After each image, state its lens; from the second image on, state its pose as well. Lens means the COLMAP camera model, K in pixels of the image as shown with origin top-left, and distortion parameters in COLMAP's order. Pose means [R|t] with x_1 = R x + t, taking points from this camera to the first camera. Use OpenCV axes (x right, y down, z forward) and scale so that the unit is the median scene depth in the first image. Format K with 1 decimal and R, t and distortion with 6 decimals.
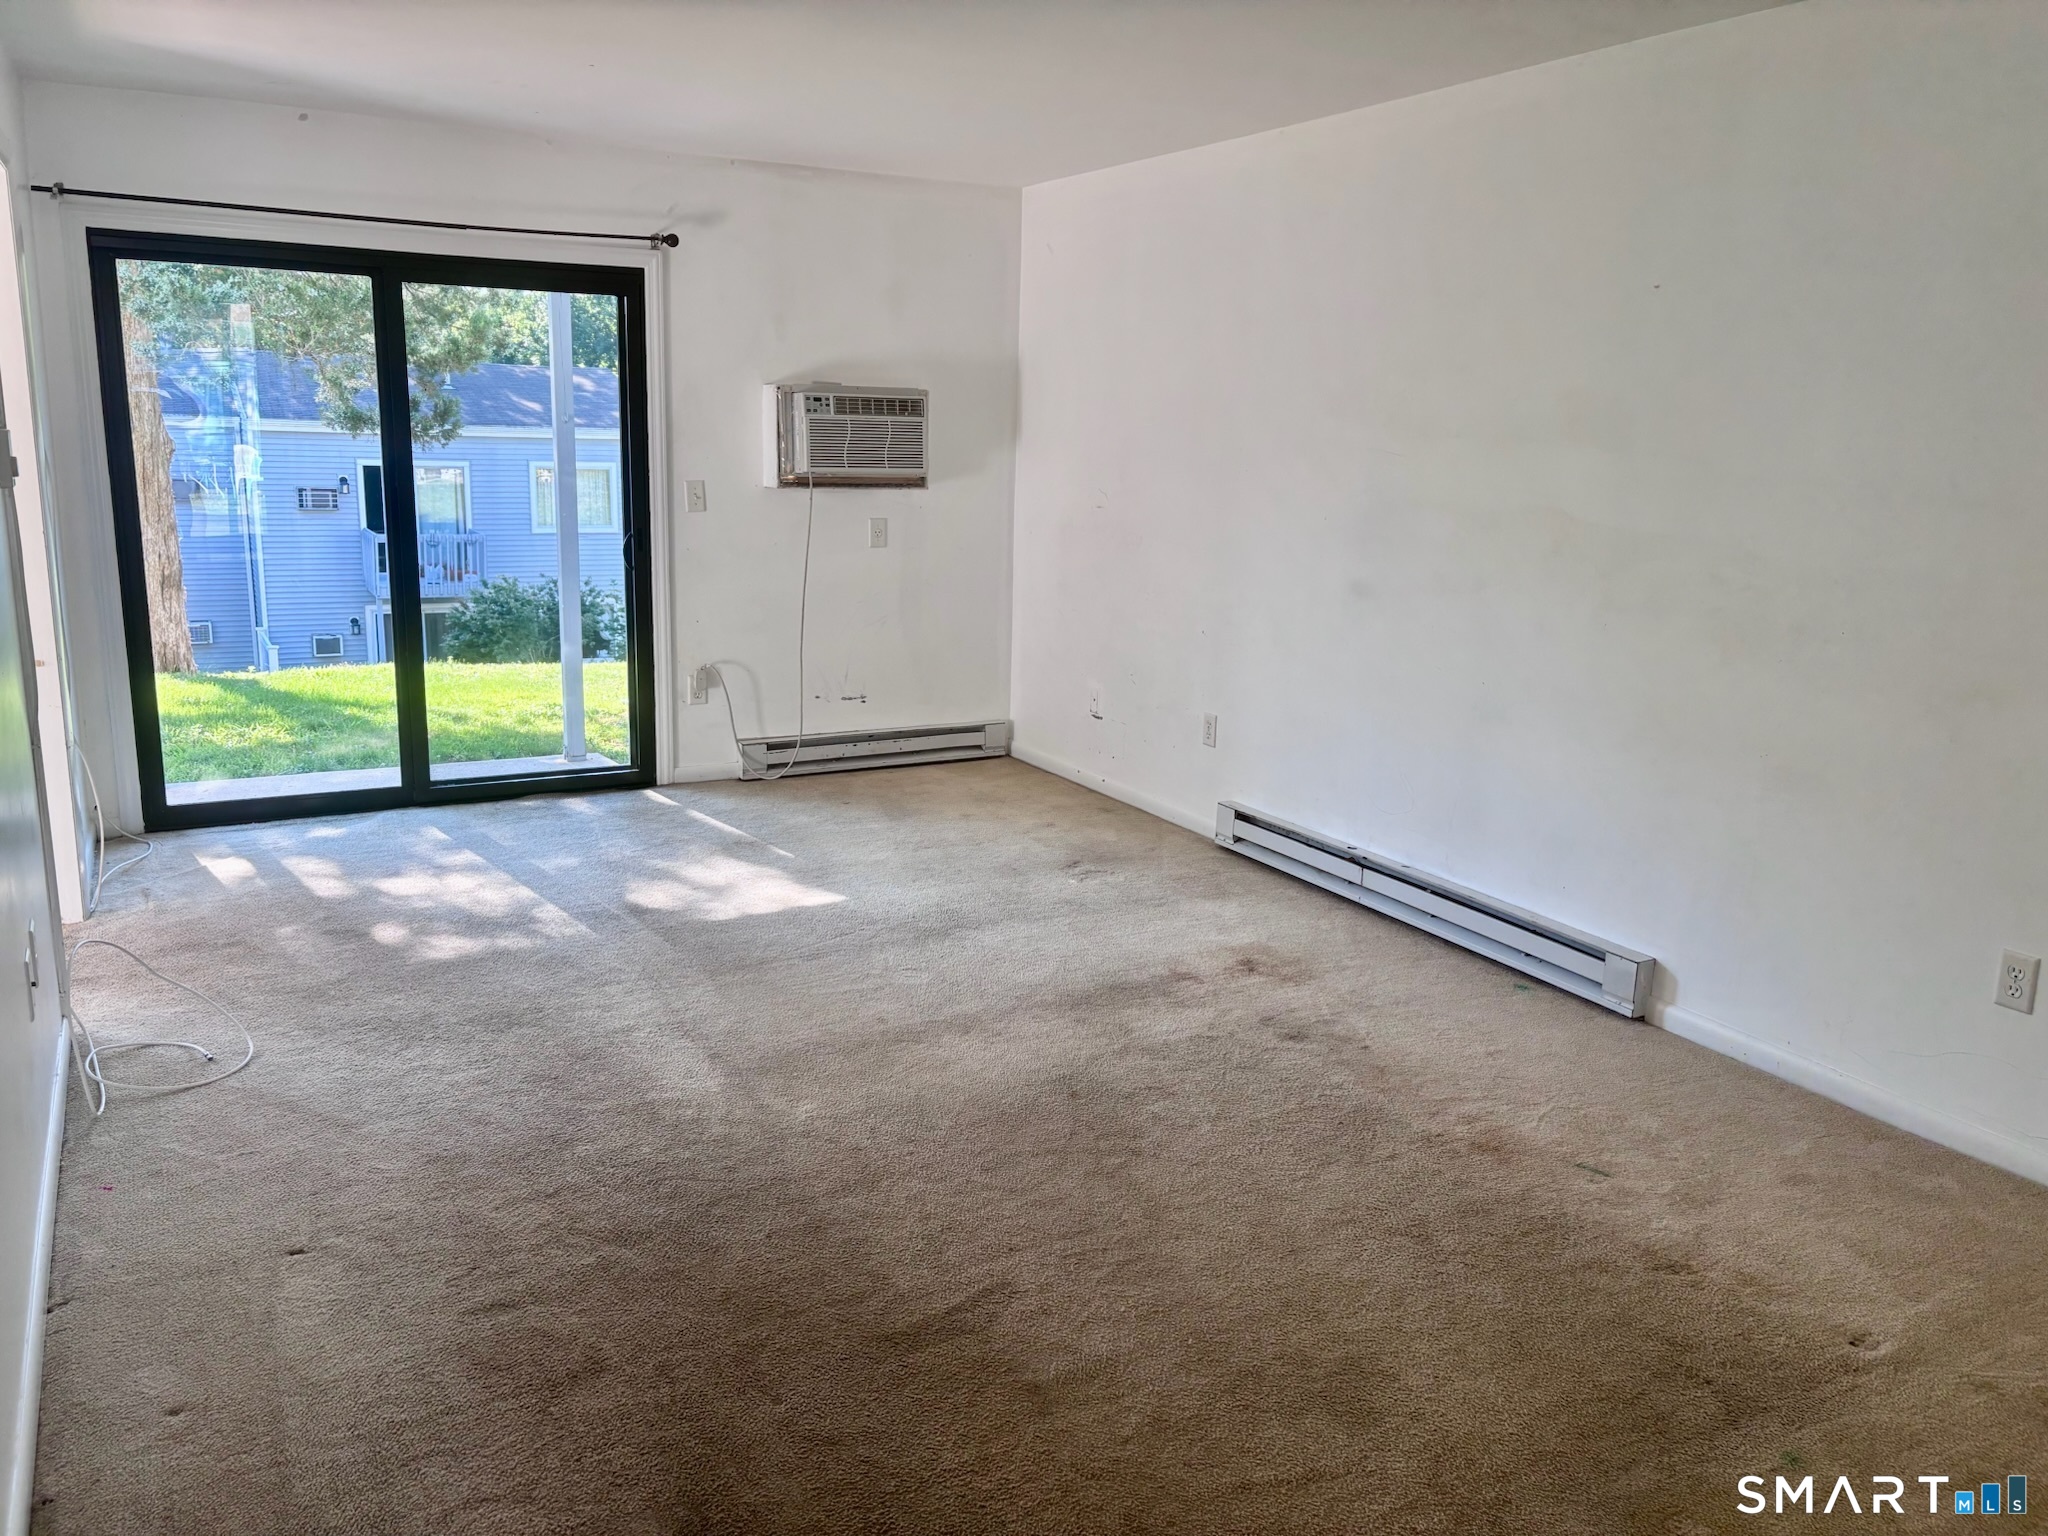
lens RADIAL K [[1555.8, 0, 1027.7], [0, 1555.8, 759.7], [0, 0, 1]] dist [0.124156, -0.150922]
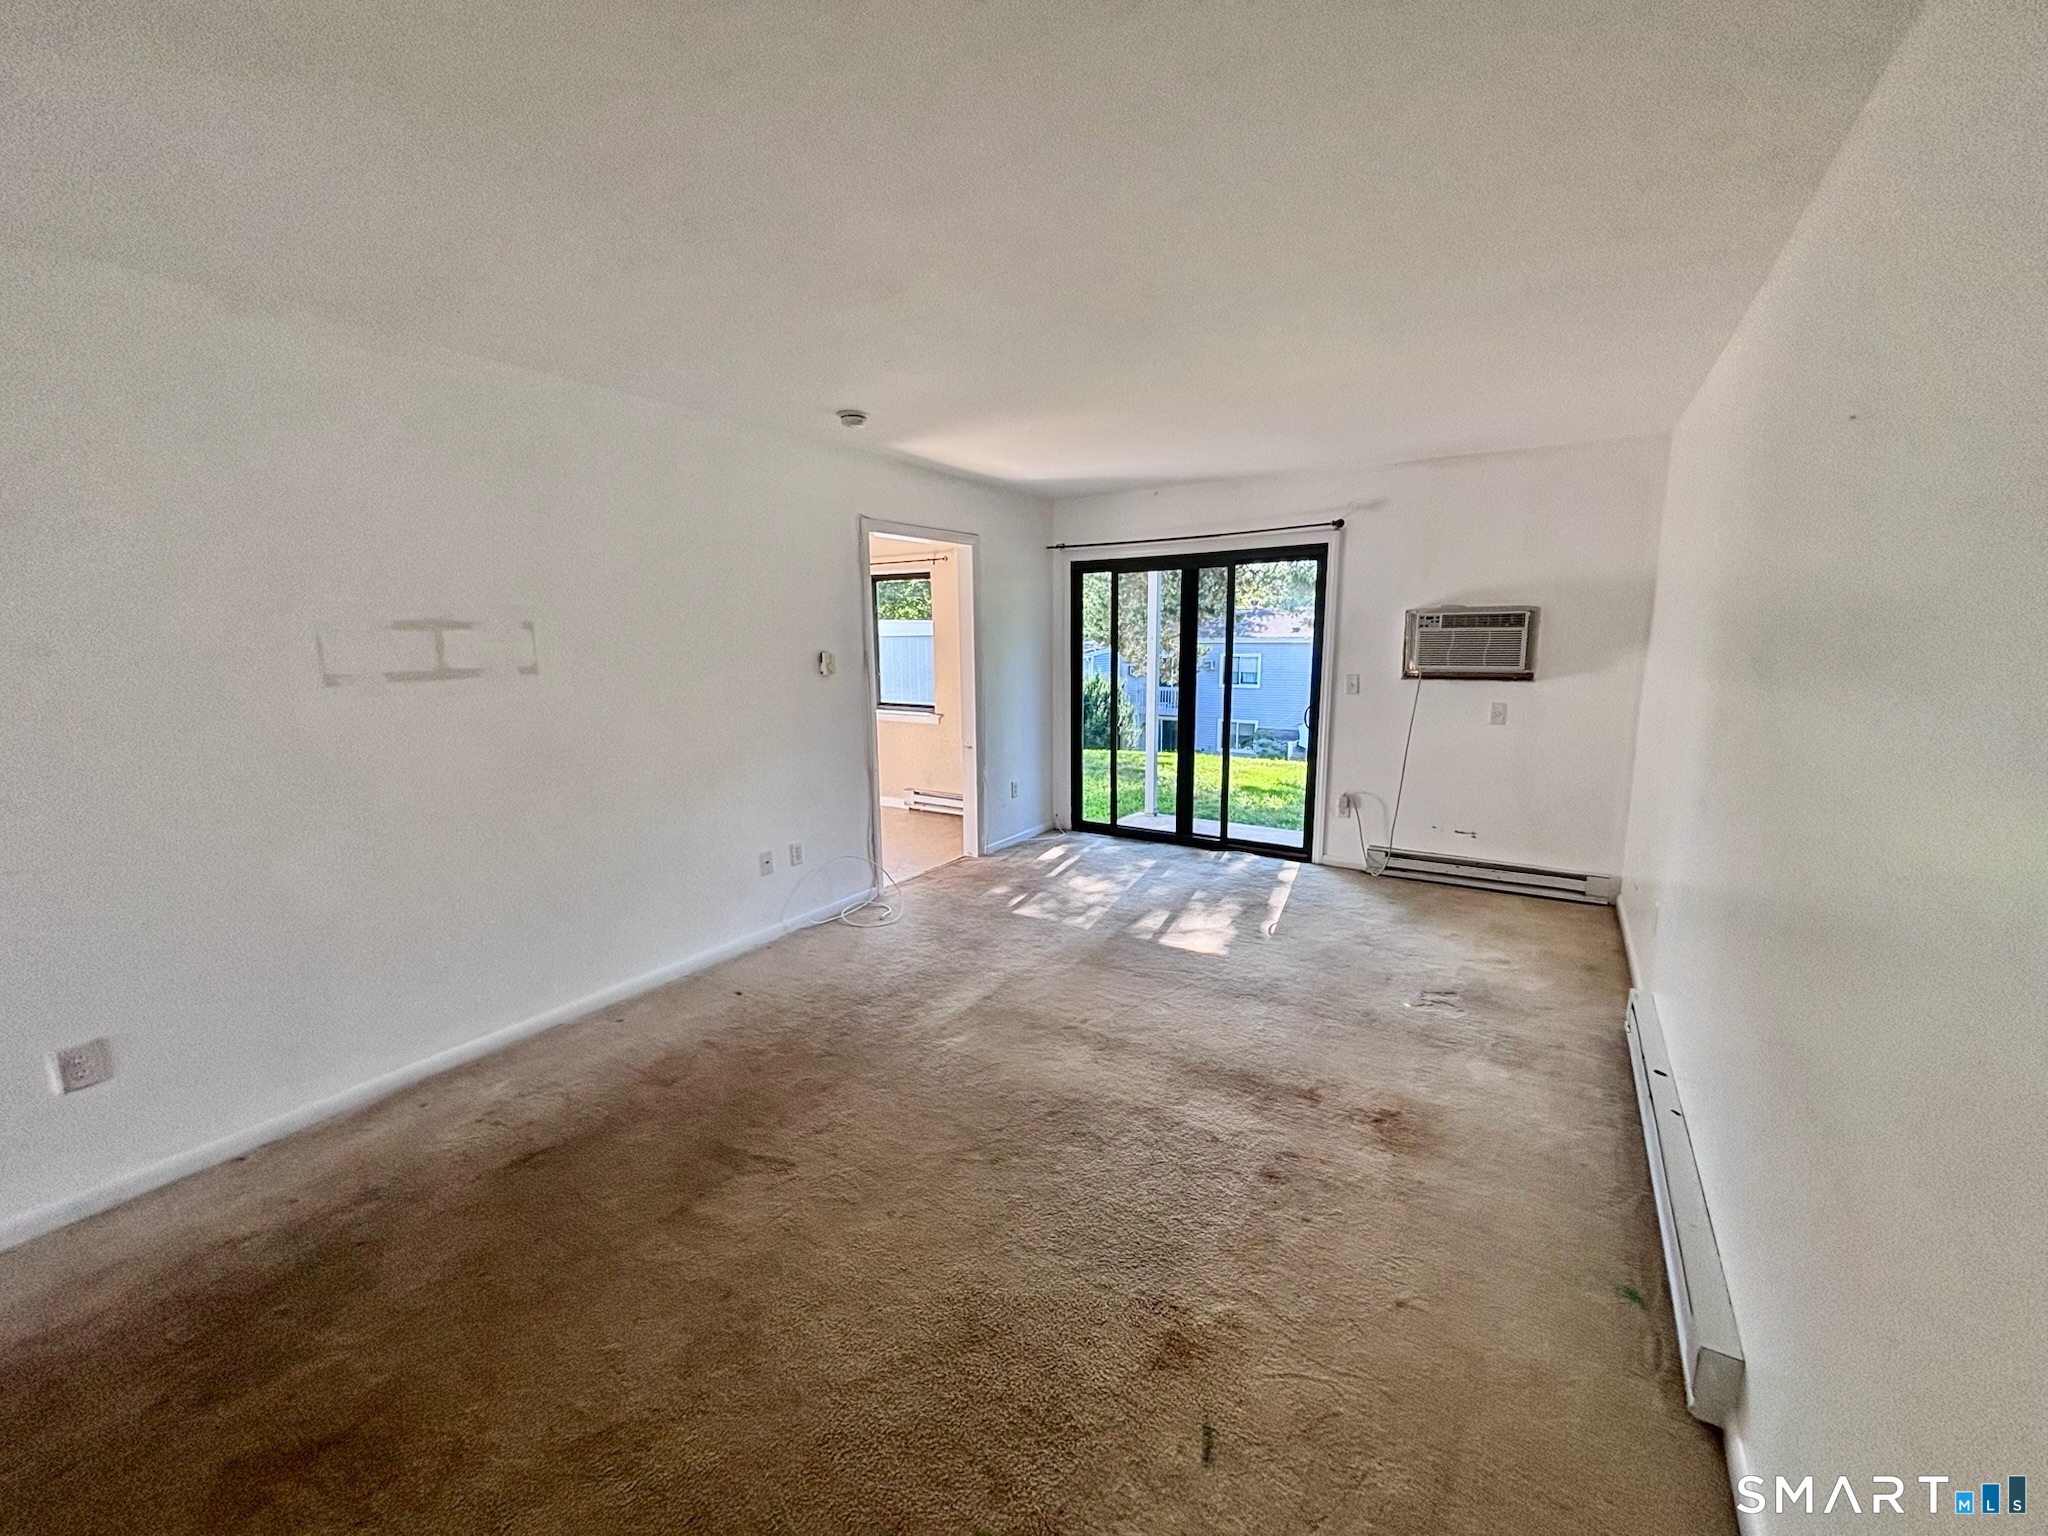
lens RADIAL K [[814.5, 0, 1020.2], [0, 814.5, 801.0], [0, 0, 1]] dist [0.000881, 0.000020]
pose [[0.459982, 0.151499, -0.874908, 0.408536], [-0.163483, 0.982942, 0.084255, -0.078932], [0.872748, 0.104276, 0.476903, 0.392486]]
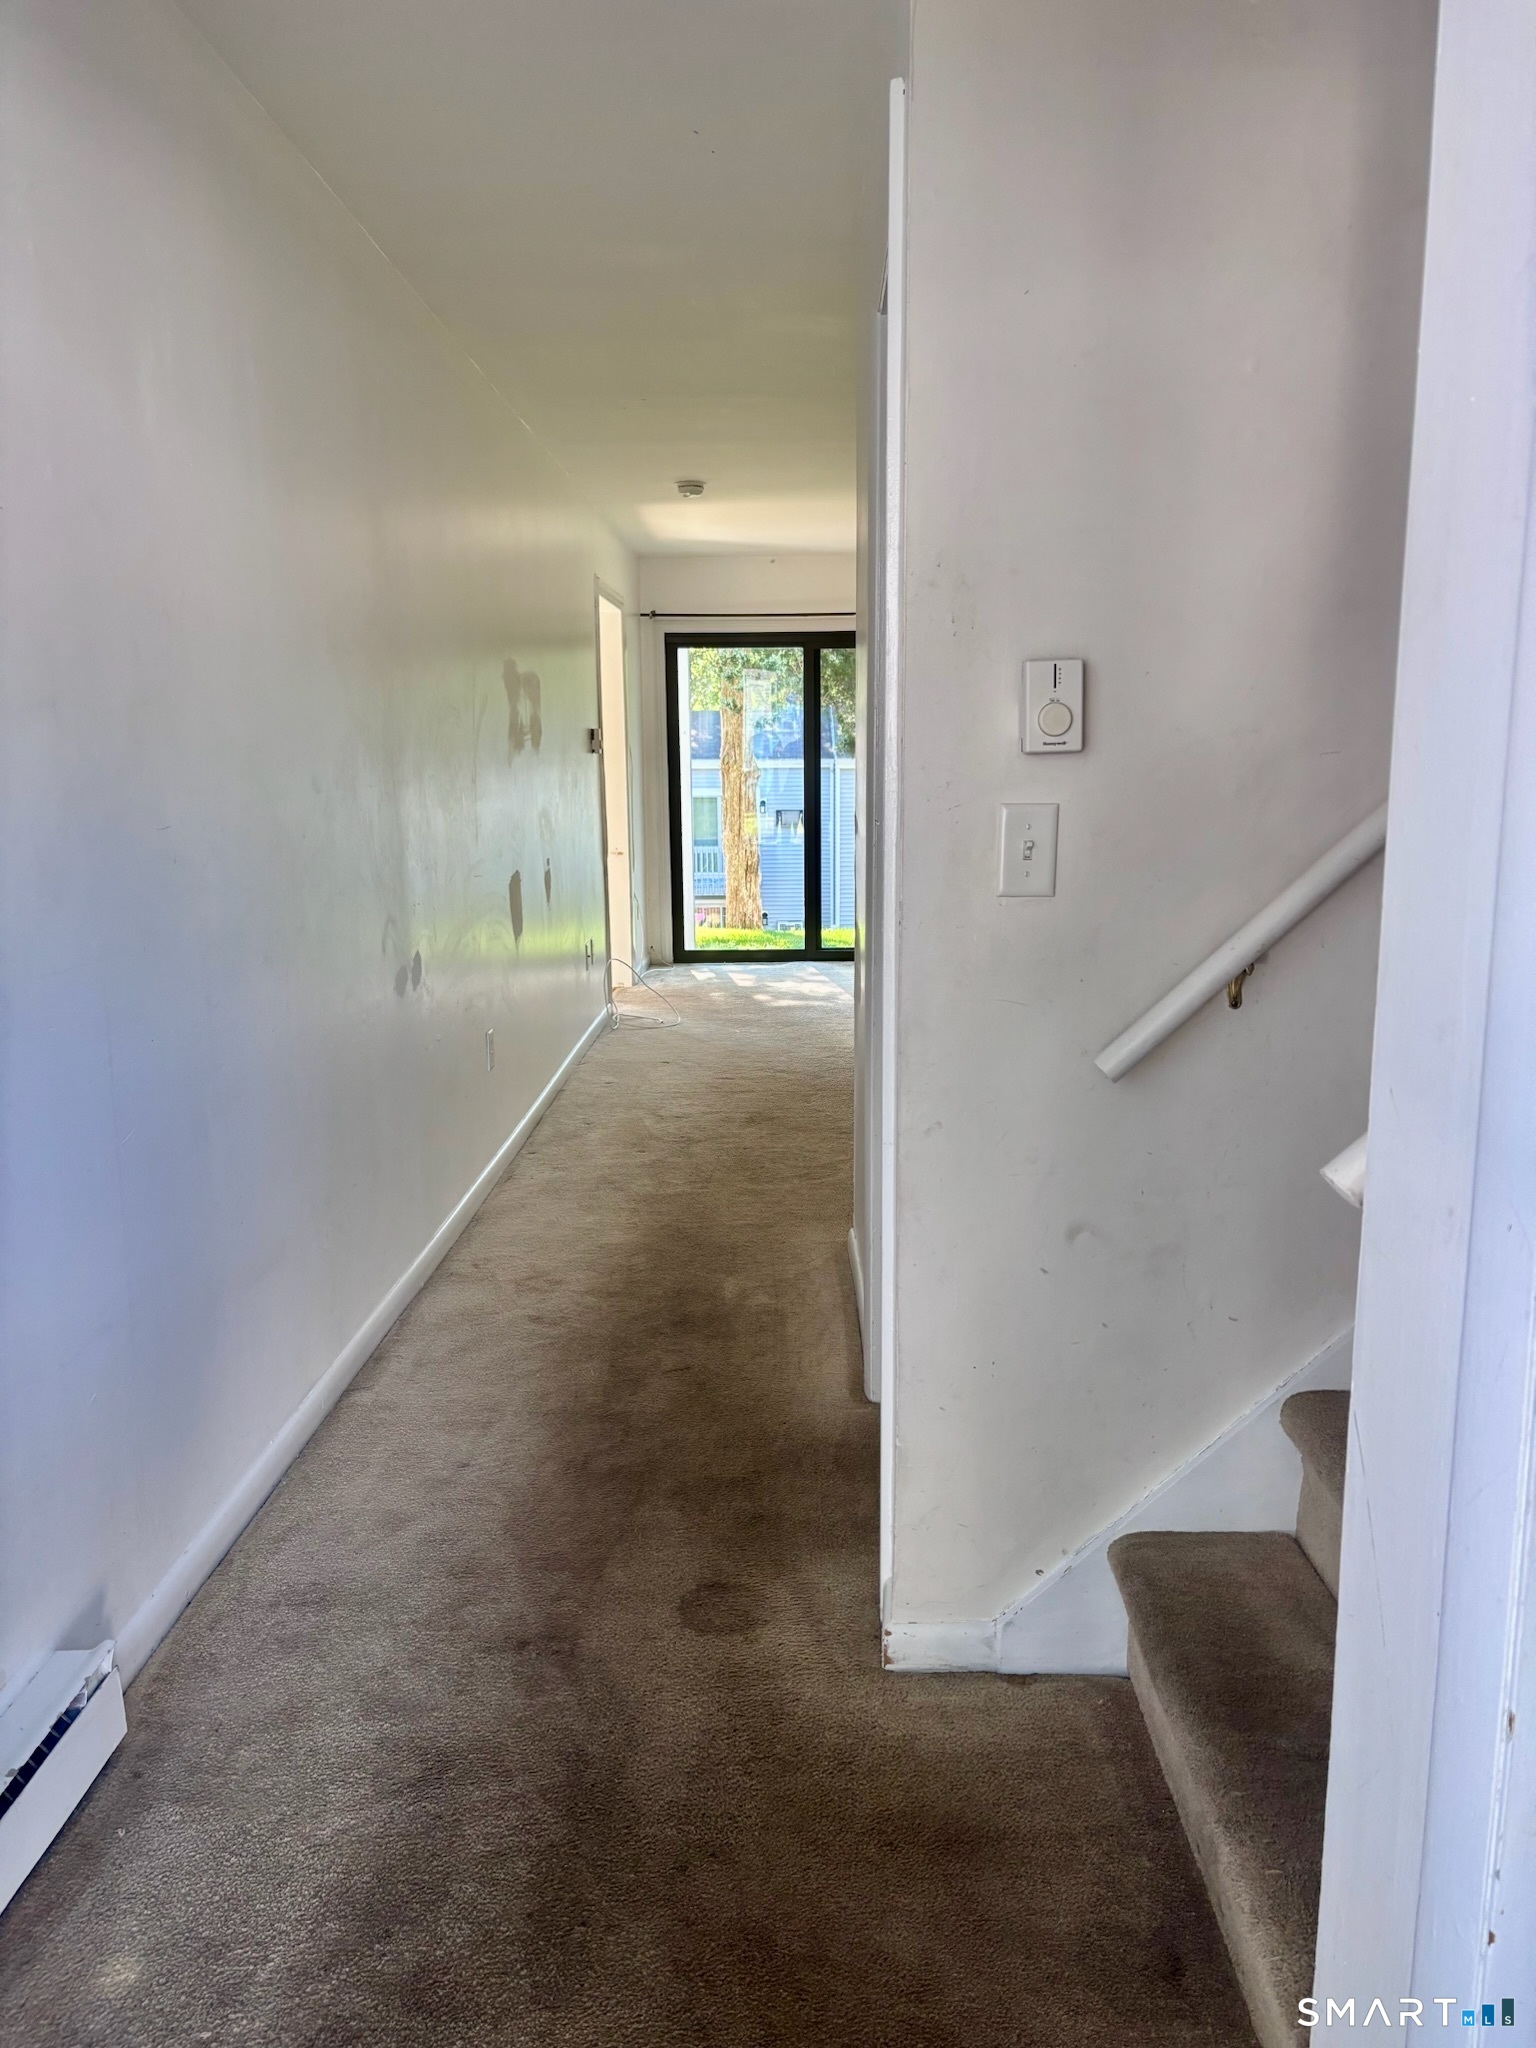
lens RADIAL K [[1555.8, 0, 768.0], [0, 1555.8, 1024.0], [0, 0, 1]] dist [0.124156, -0.150922]
pose [[0.872310, 0.052310, -0.486148, 0.412073], [-0.074099, 0.996920, -0.025689, 0.155238], [0.483306, 0.058432, 0.873499, -0.496597]]
